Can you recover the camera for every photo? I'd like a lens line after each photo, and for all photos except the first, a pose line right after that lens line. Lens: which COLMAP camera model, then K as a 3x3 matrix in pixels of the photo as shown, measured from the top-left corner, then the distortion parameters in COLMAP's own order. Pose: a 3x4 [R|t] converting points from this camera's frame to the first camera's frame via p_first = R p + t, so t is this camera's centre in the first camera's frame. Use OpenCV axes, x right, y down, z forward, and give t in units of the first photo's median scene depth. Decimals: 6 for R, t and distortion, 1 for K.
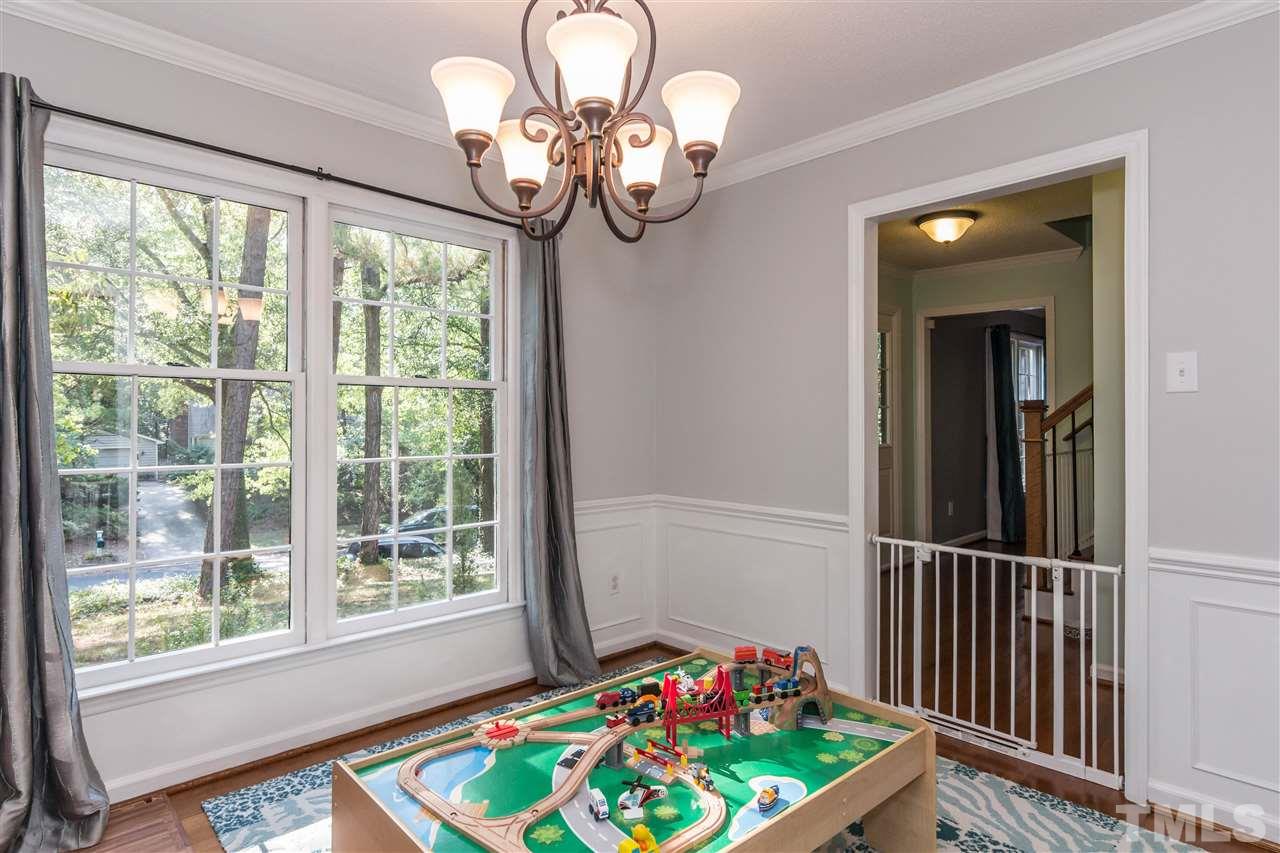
lens RADIAL K [[683.5, 0, 657.2], [0, 683.5, 432.9], [0, 0, 1]] dist [-0.000094, -0.000007]
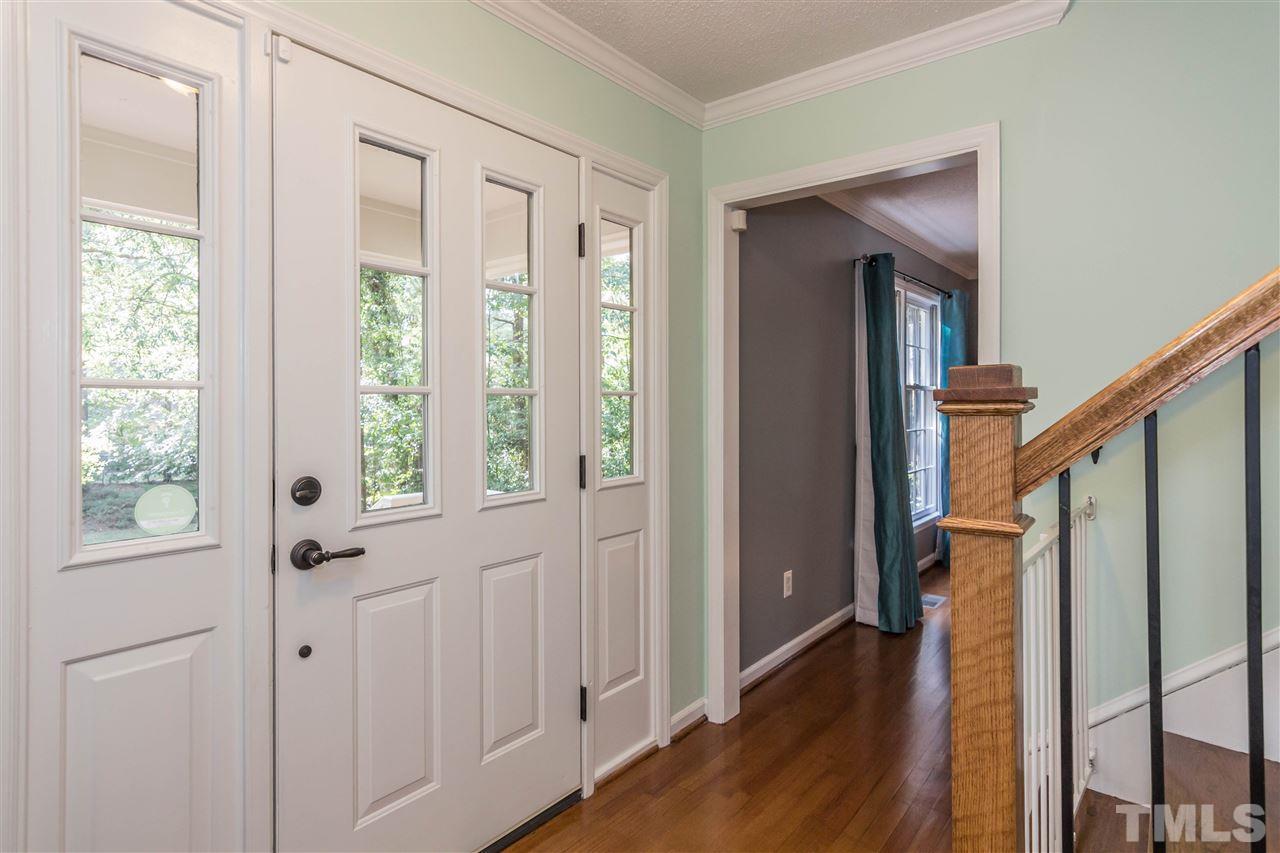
lens RADIAL K [[658.1, 0, 631.5], [0, 658.1, 423.1], [0, 0, 1]] dist [0.002293, 0.000426]
pose [[0.994651, 0.001649, 0.103284, 0.243155], [-0.002757, 0.999940, 0.010585, -0.019574], [-0.103261, -0.010813, 0.994596, 0.478651]]
